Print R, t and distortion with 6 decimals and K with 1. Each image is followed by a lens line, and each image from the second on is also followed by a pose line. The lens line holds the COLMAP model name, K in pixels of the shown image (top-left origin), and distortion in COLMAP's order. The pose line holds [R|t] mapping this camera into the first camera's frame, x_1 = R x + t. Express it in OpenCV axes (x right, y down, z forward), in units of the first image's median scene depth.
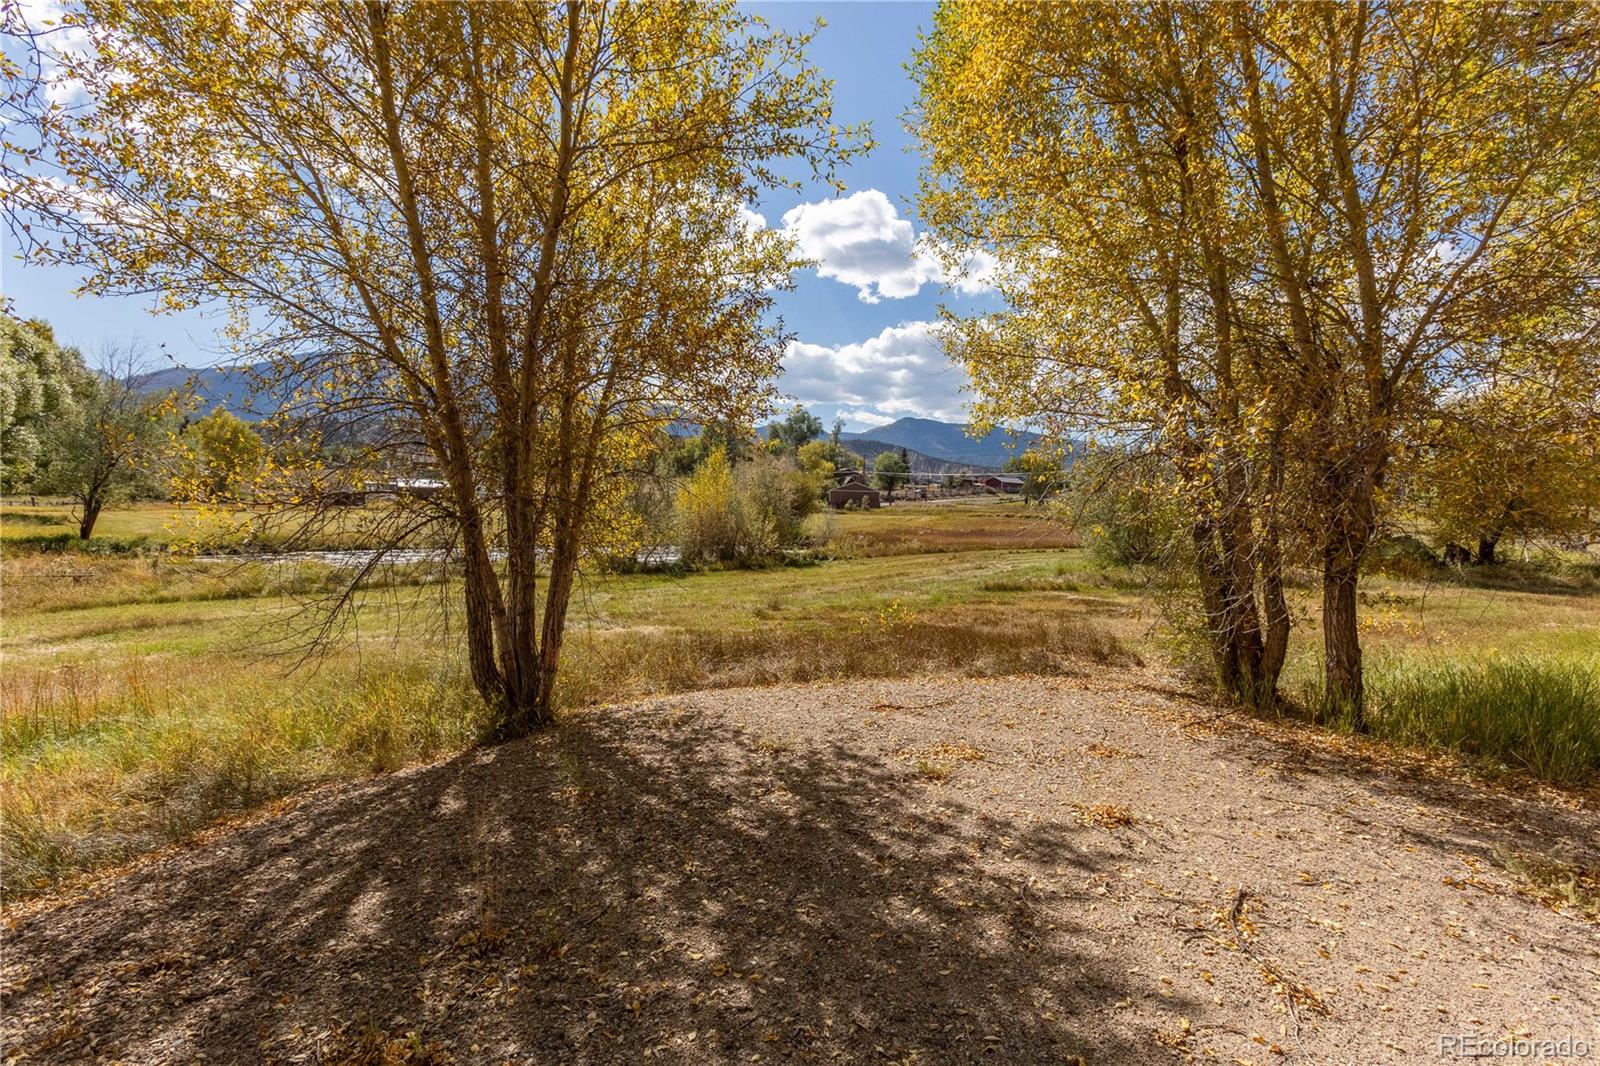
lens RADIAL K [[722.8, 0, 806.7], [0, 722.8, 534.9], [0, 0, 1]] dist [-0.002867, 0.010167]
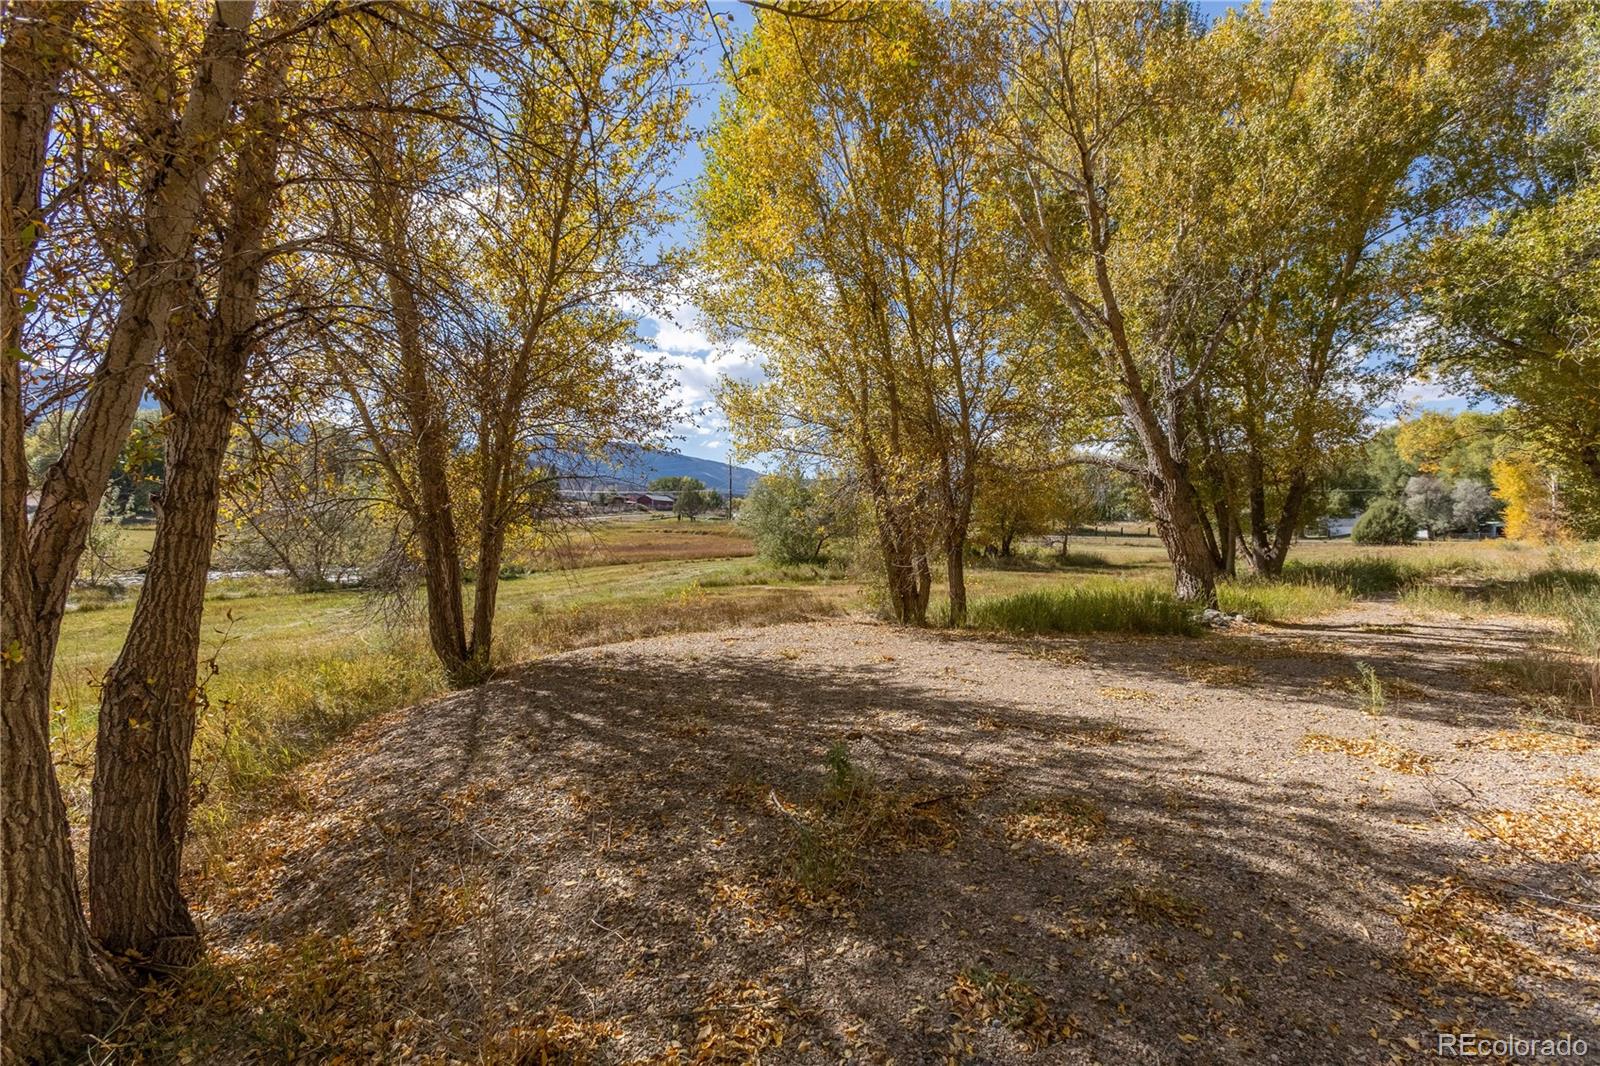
lens RADIAL K [[722.8, 0, 796.0], [0, 722.8, 530.5], [0, 0, 1]] dist [-0.002867, 0.010167]
pose [[0.888985, -0.010706, 0.457811, -0.147786], [0.024783, 0.999386, -0.024752, 0.013692], [-0.457265, 0.033350, 0.888705, -0.144942]]
